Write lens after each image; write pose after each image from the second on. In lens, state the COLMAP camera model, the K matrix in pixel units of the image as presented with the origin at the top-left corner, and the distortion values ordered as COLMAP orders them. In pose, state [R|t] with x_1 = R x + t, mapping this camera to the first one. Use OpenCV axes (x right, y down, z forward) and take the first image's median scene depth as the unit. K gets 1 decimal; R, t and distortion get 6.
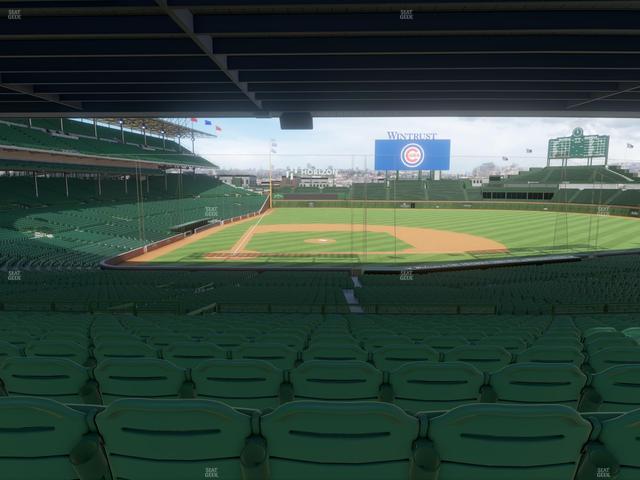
lens RADIAL K [[415.3, 0, 320.7], [0, 415.3, 239.3], [0, 0, 1]] dist [0.000392, -0.000673]
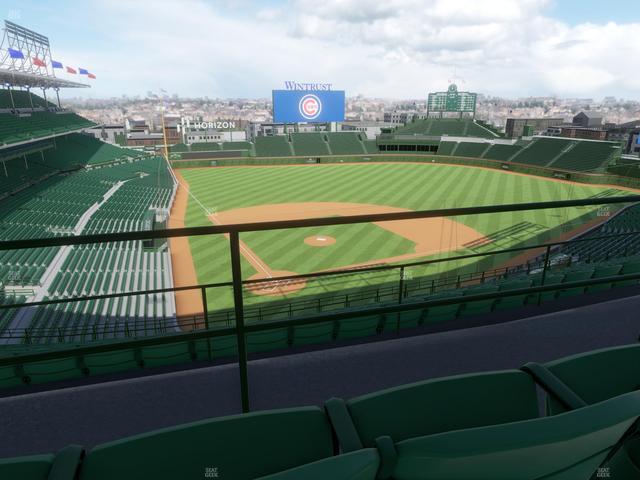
lens RADIAL K [[415.3, 0, 320.3], [0, 415.3, 239.0], [0, 0, 1]] dist [0.000392, -0.000673]
pose [[0.926703, -0.116789, 0.357186, -0.161883], [0.050865, 0.980717, 0.188699, -0.085667], [-0.372336, -0.156700, 0.914774, 0.036867]]
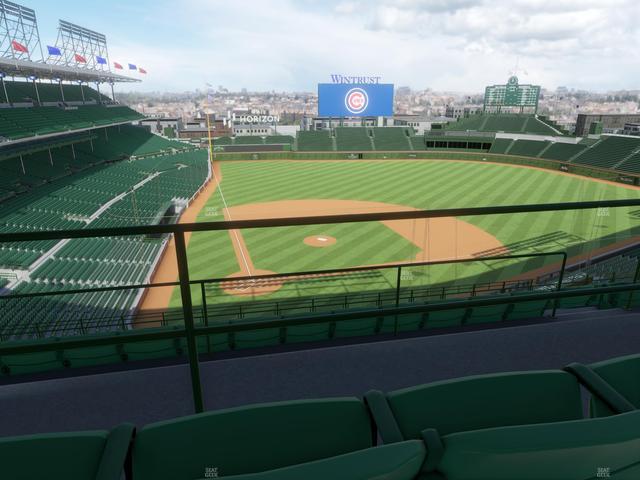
lens RADIAL K [[415.3, 0, 320.5], [0, 415.3, 239.1], [0, 0, 1]] dist [0.000392, -0.000673]
pose [[0.976300, -0.070016, 0.204783, -0.089284], [0.029240, 0.980220, 0.195739, -0.085266], [-0.214437, -0.185112, 0.959036, 0.033638]]
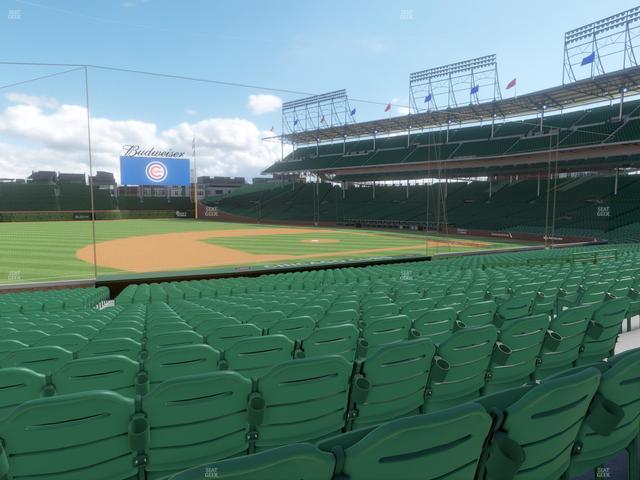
lens RADIAL K [[415.3, 0, 319.3], [0, 415.3, 240.3], [0, 0, 1]] dist [0.000392, -0.000673]
pose [[-0.495636, -0.078224, 0.865001, -0.316511], [0.117240, 0.980795, 0.155873, -0.055873], [-0.860581, 0.178669, -0.476946, 0.625561]]
